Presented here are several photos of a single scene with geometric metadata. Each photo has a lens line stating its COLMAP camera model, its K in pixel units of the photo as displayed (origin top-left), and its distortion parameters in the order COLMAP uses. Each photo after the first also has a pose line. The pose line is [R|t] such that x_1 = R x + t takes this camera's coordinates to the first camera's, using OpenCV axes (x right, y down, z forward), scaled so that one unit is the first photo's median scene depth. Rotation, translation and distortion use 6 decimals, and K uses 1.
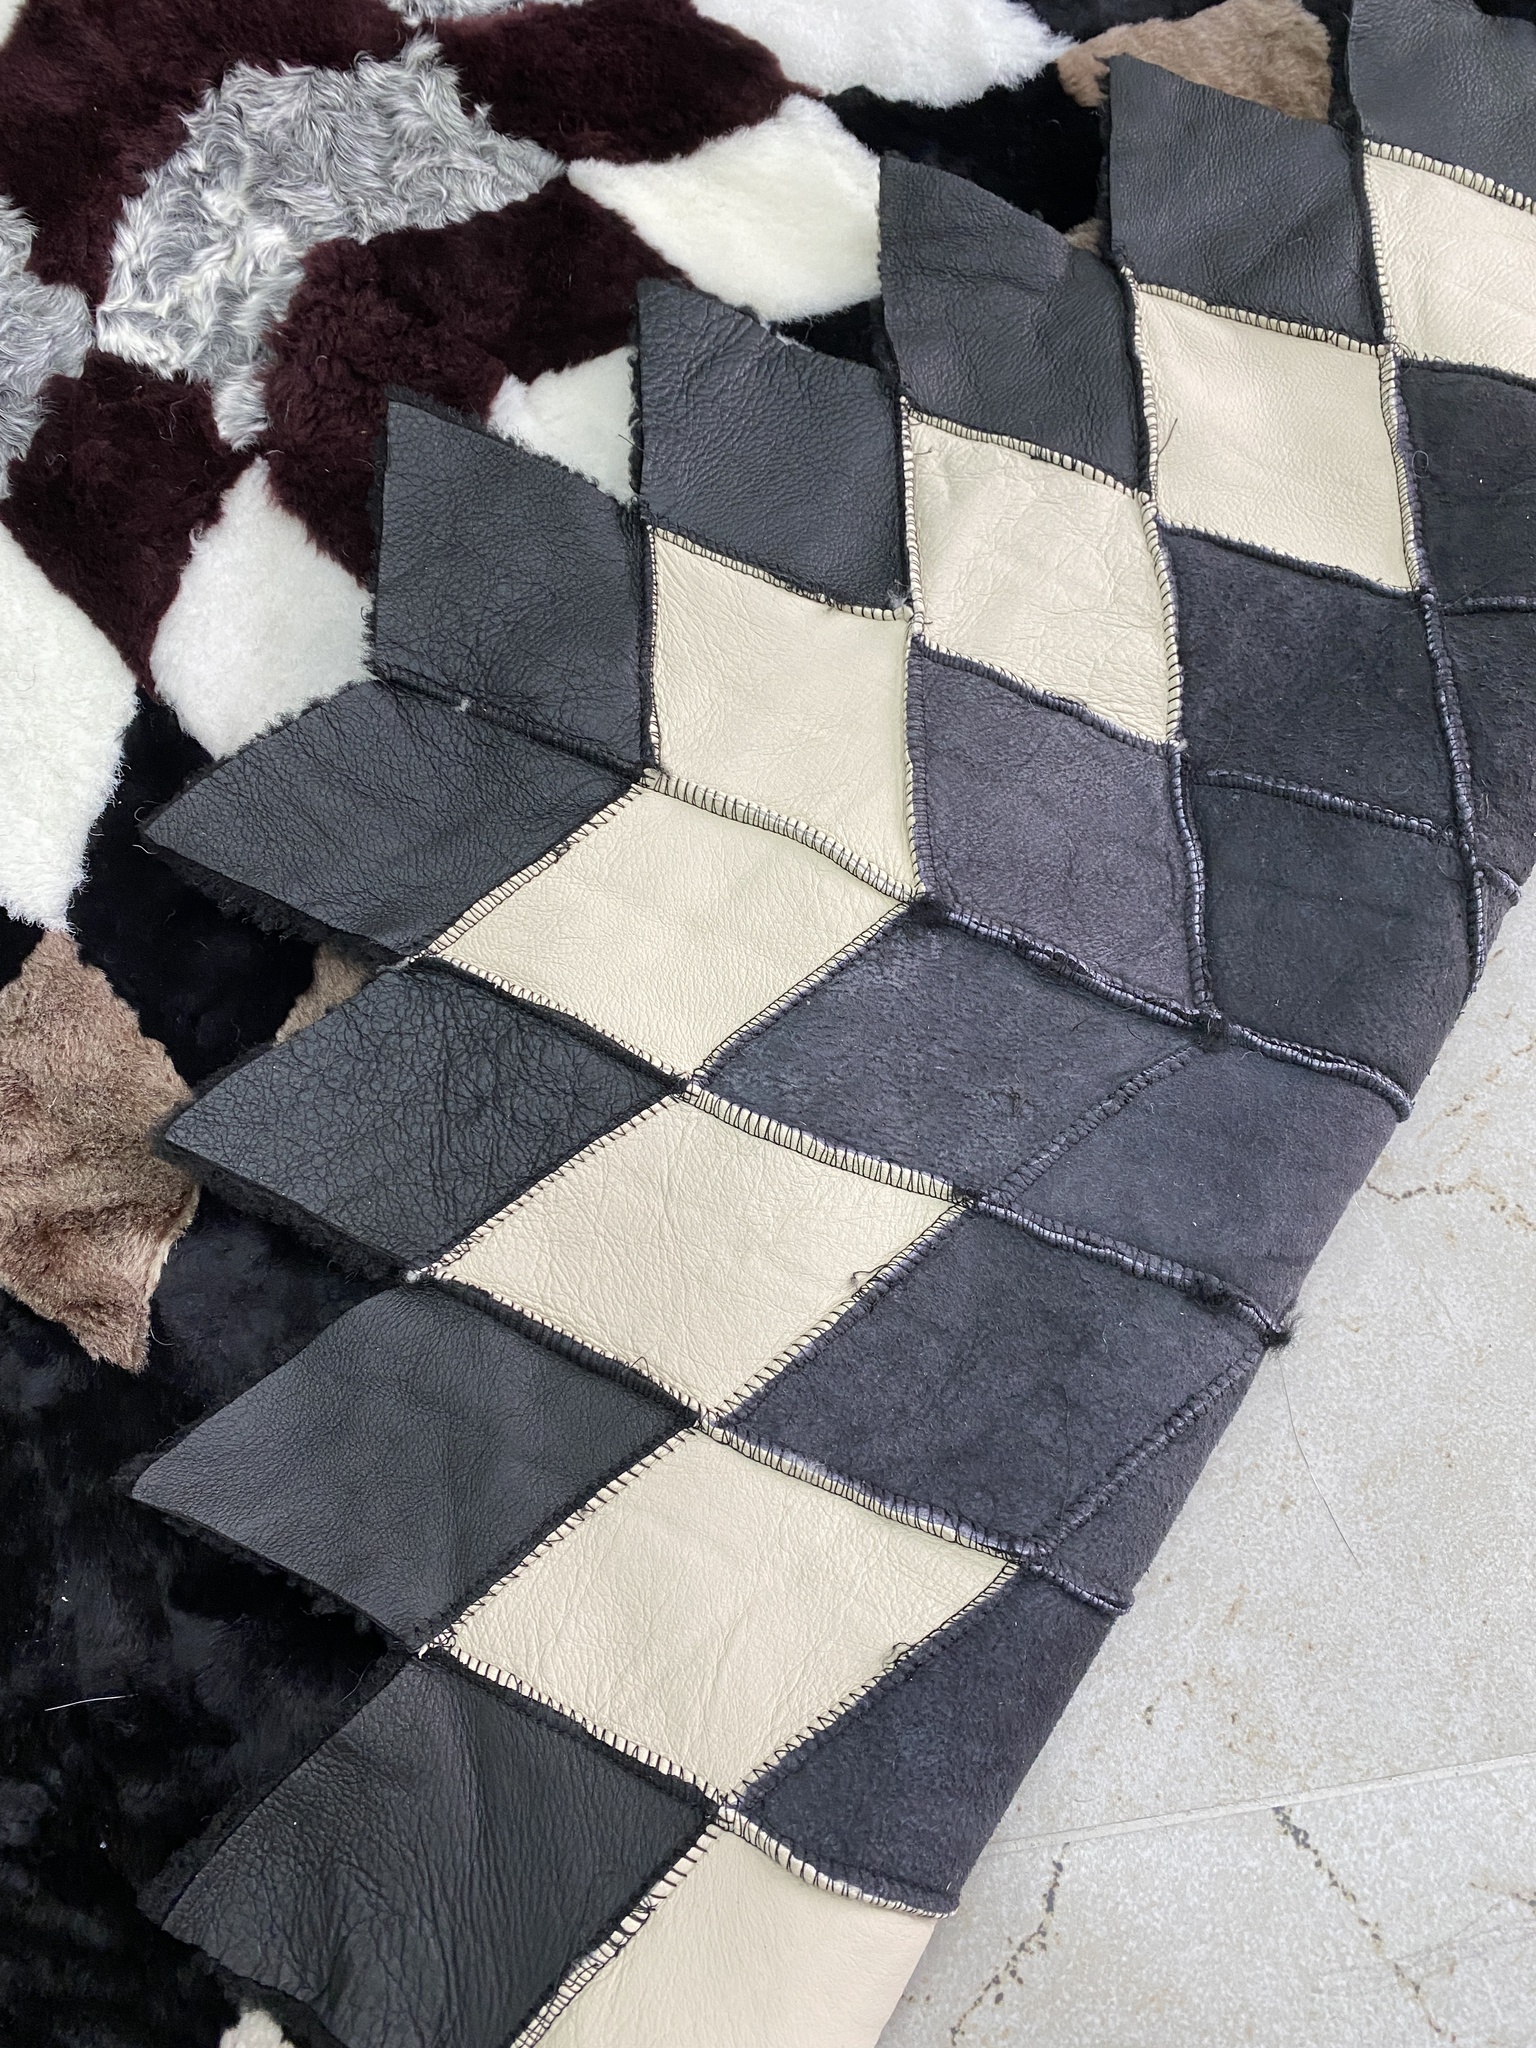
lens RADIAL K [[1549.8, 0, 735.5], [0, 1549.8, 991.0], [0, 0, 1]] dist [0.034364, -0.042177]
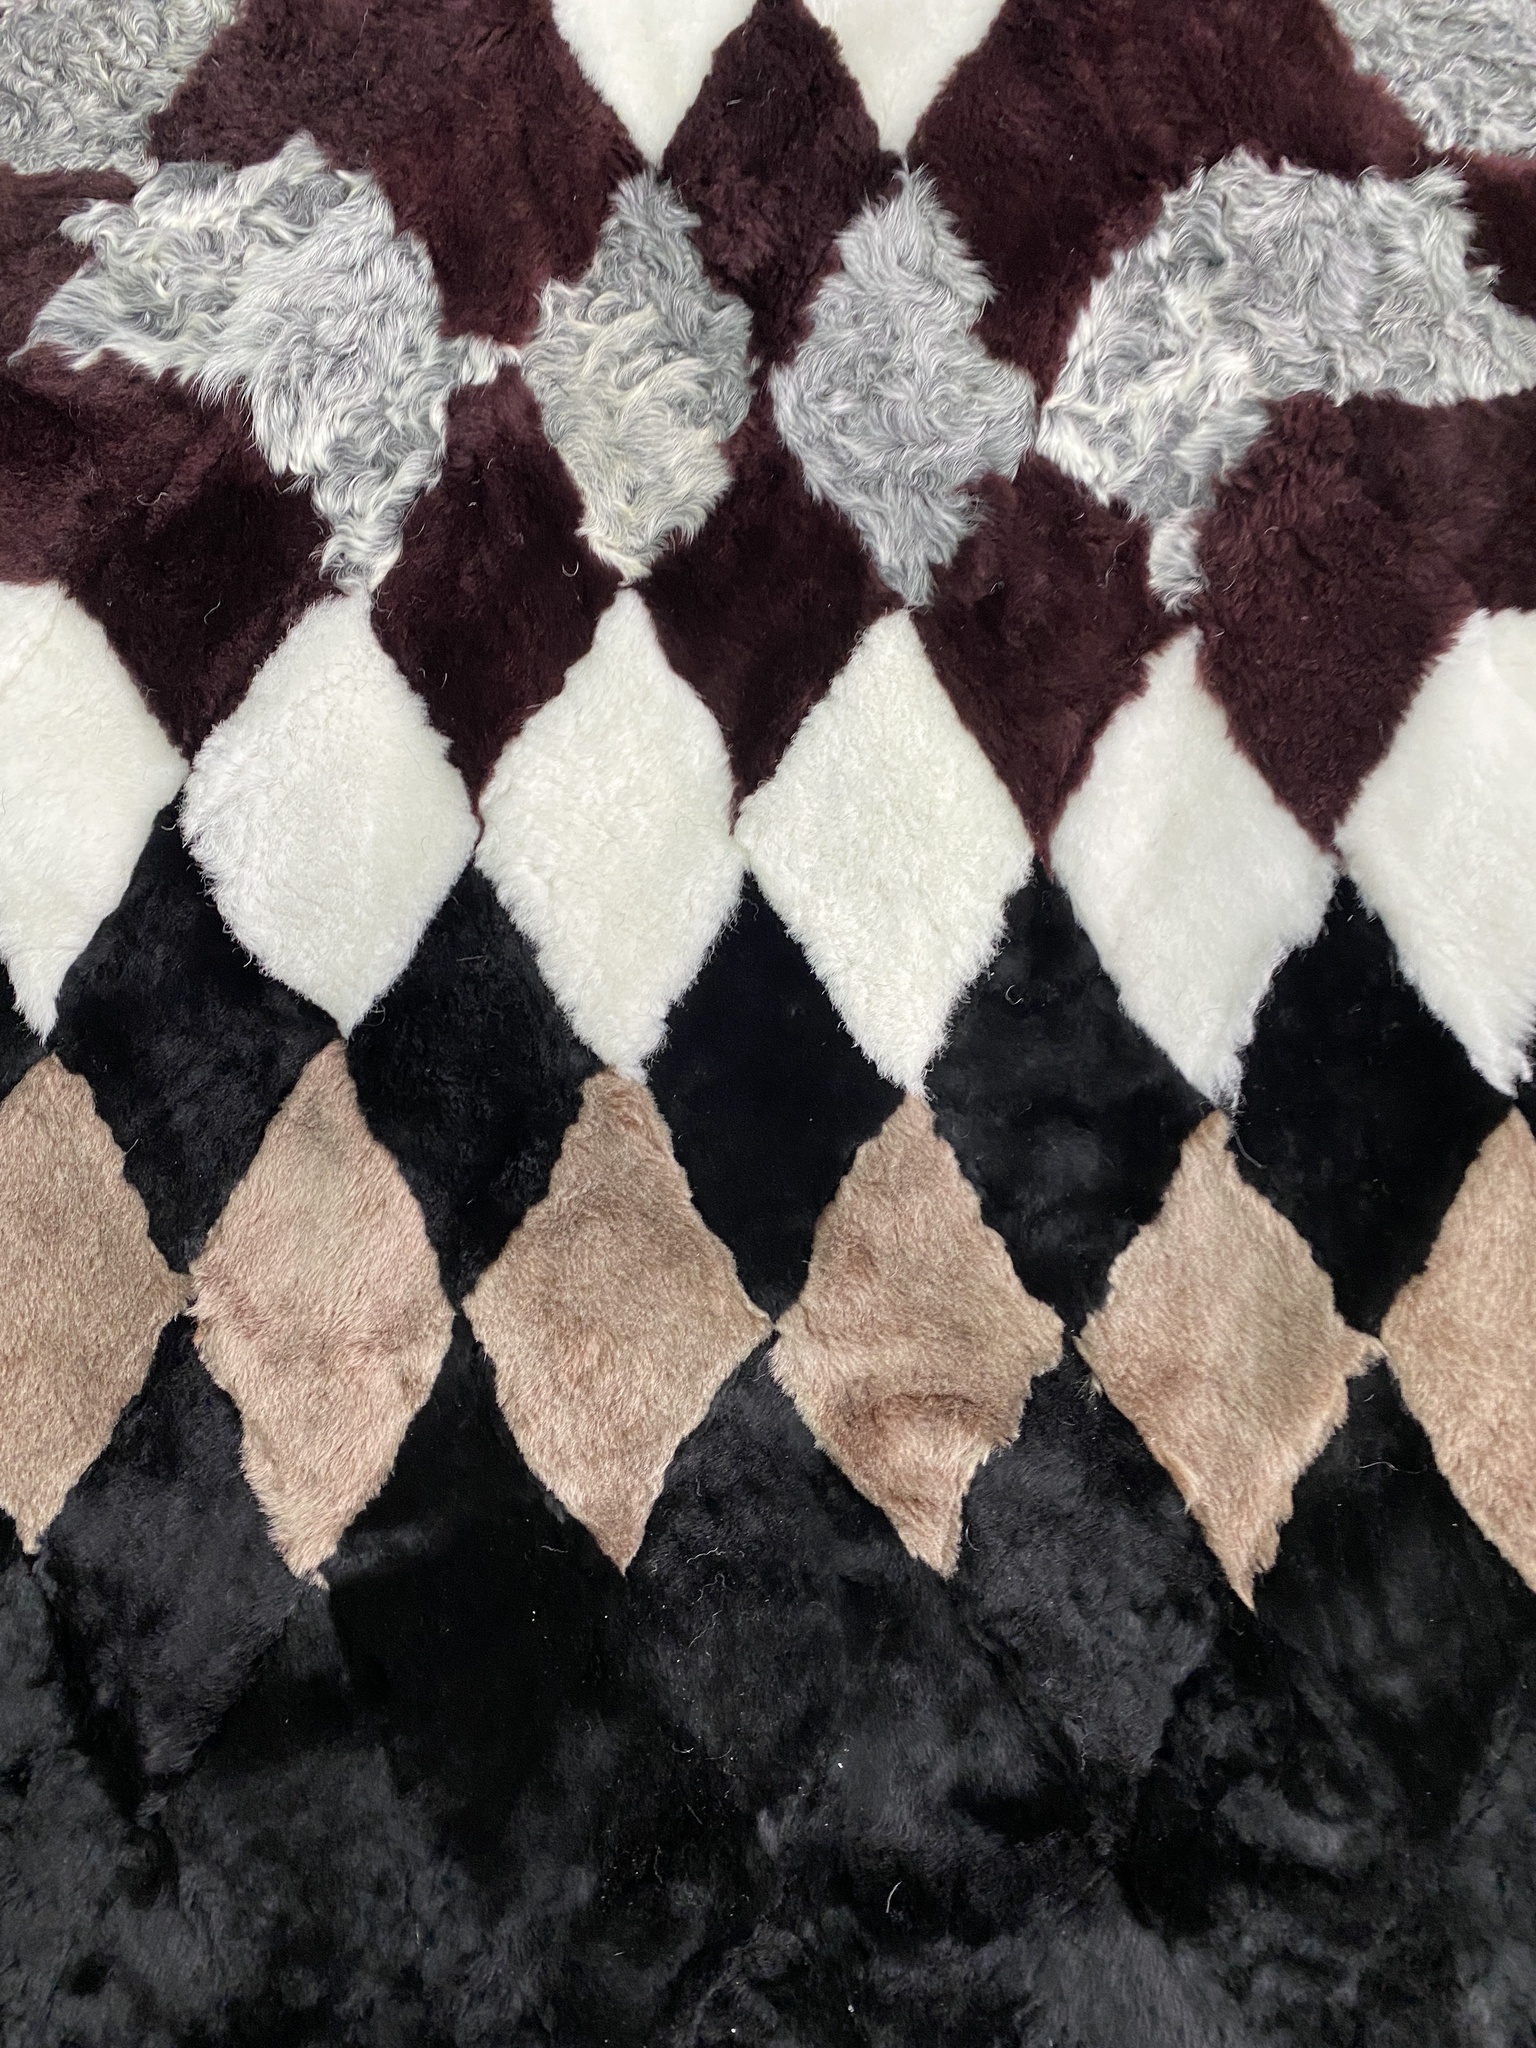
lens RADIAL K [[1549.8, 0, 803.2], [0, 1549.8, 937.6], [0, 0, 1]] dist [0.034364, -0.042177]
pose [[0.967366, 0.253317, -0.005711, -0.456604], [-0.250084, 0.958158, 0.139250, -0.221688], [0.040747, -0.133278, 0.990241, 0.025298]]
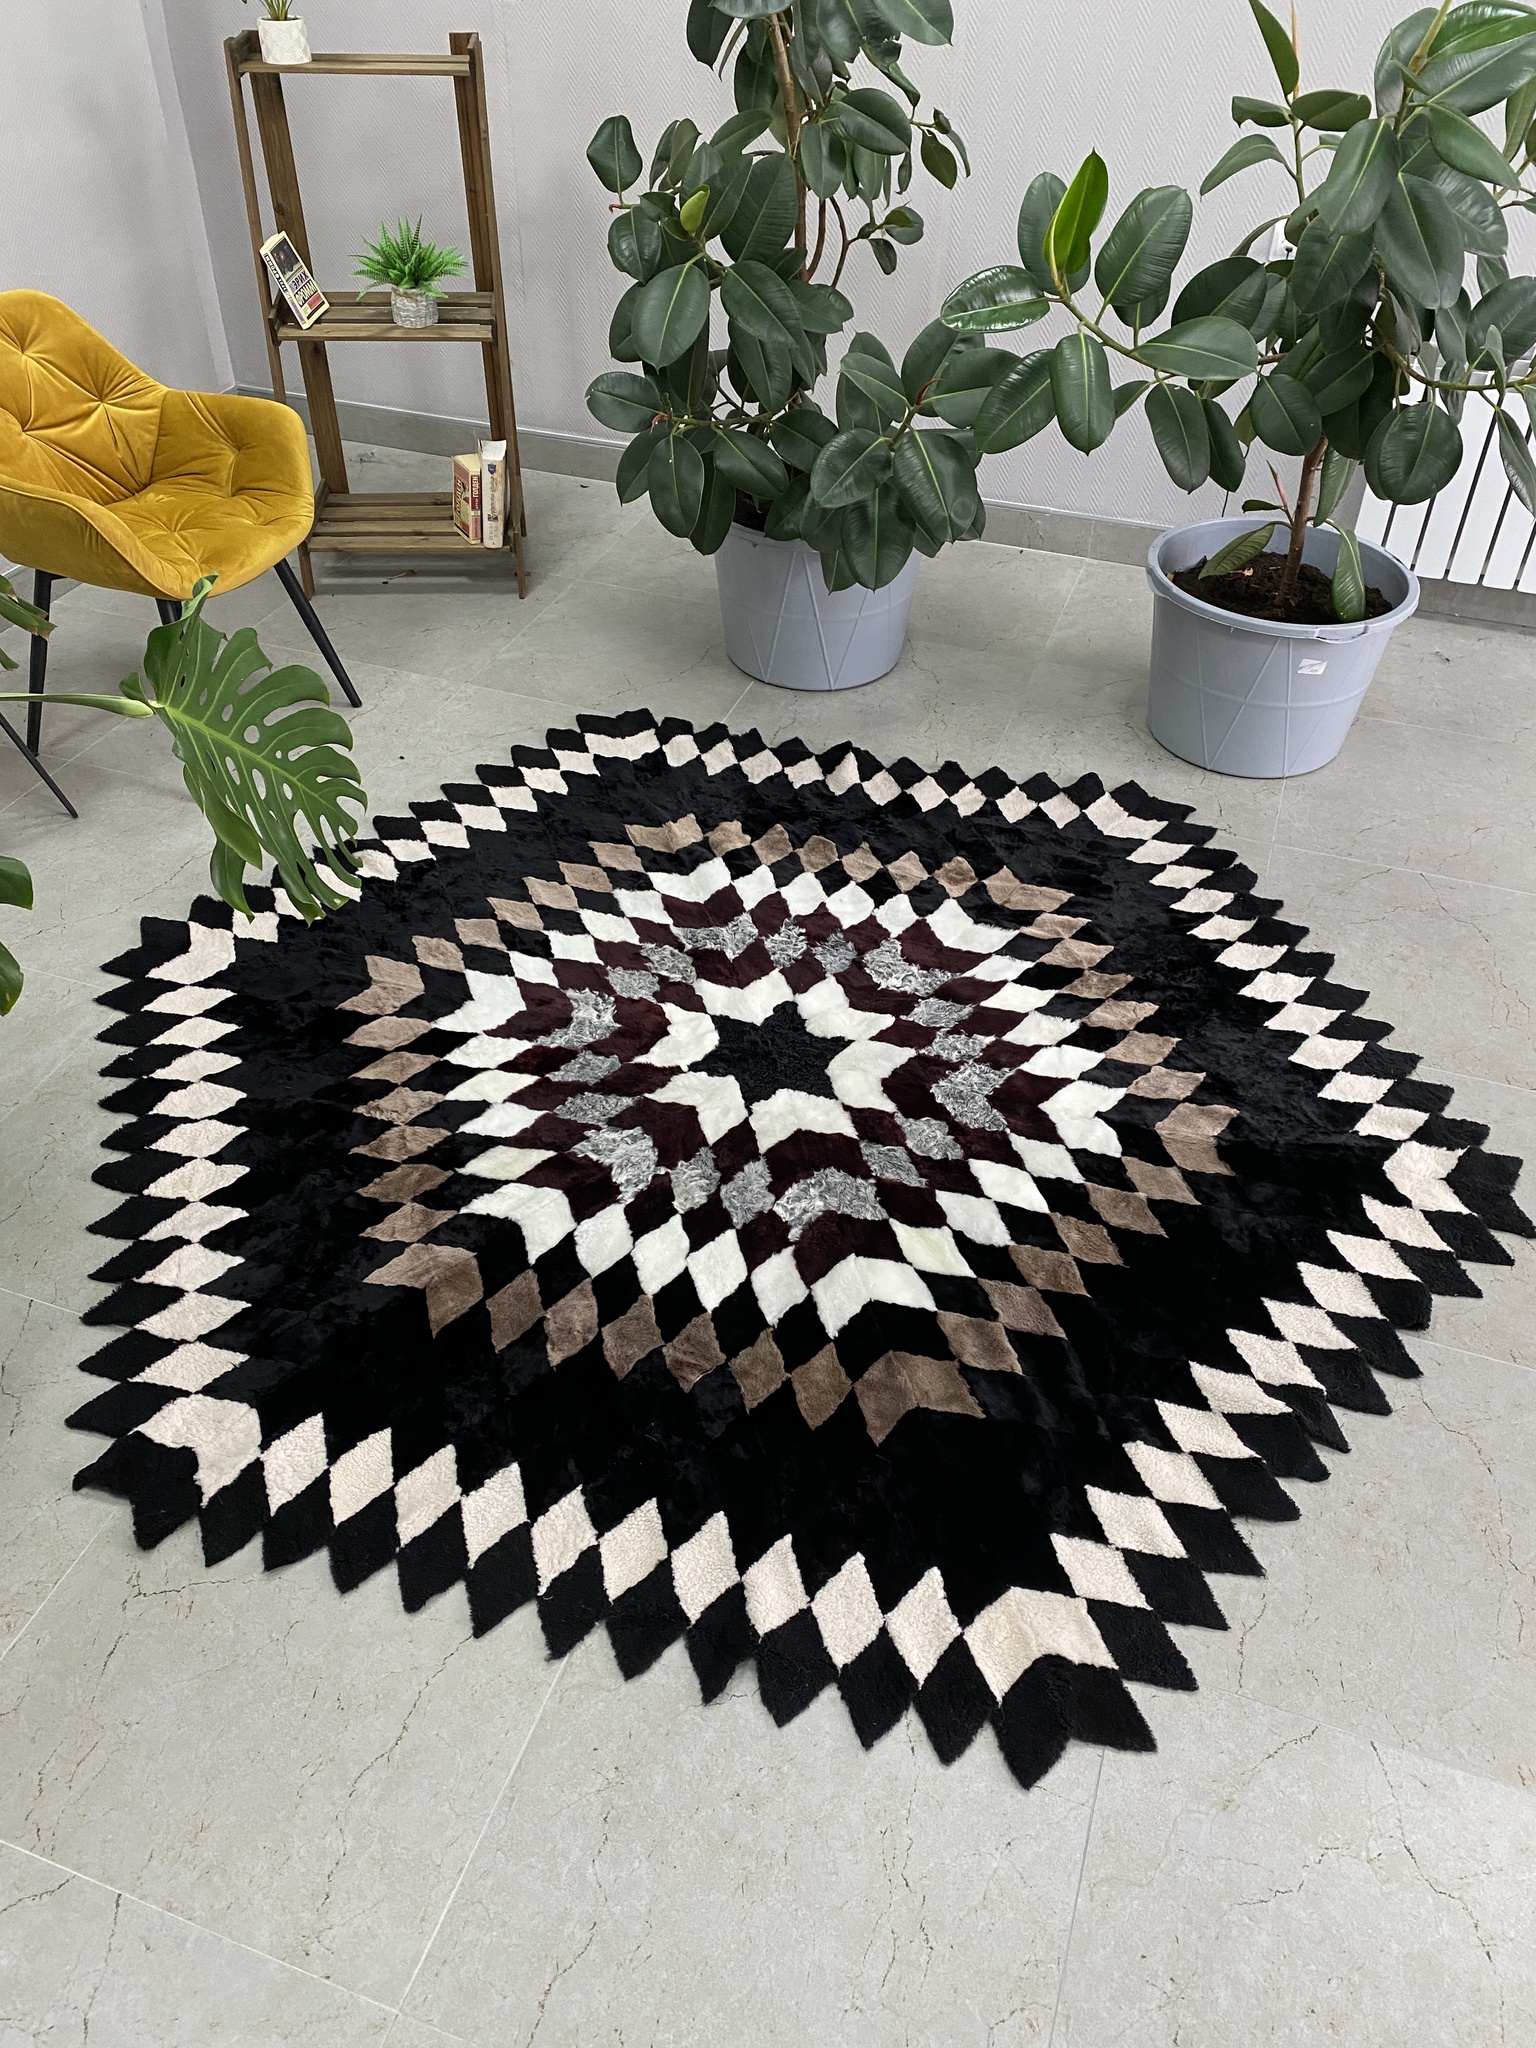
lens RADIAL K [[1549.8, 0, 779.5], [0, 1549.8, 1008.5], [0, 0, 1]] dist [0.034364, -0.042177]
pose [[0.878788, 0.354818, -0.319116, 0.768363], [-0.470666, 0.754816, -0.456866, 1.101586], [0.078770, 0.551686, 0.830324, -2.822737]]
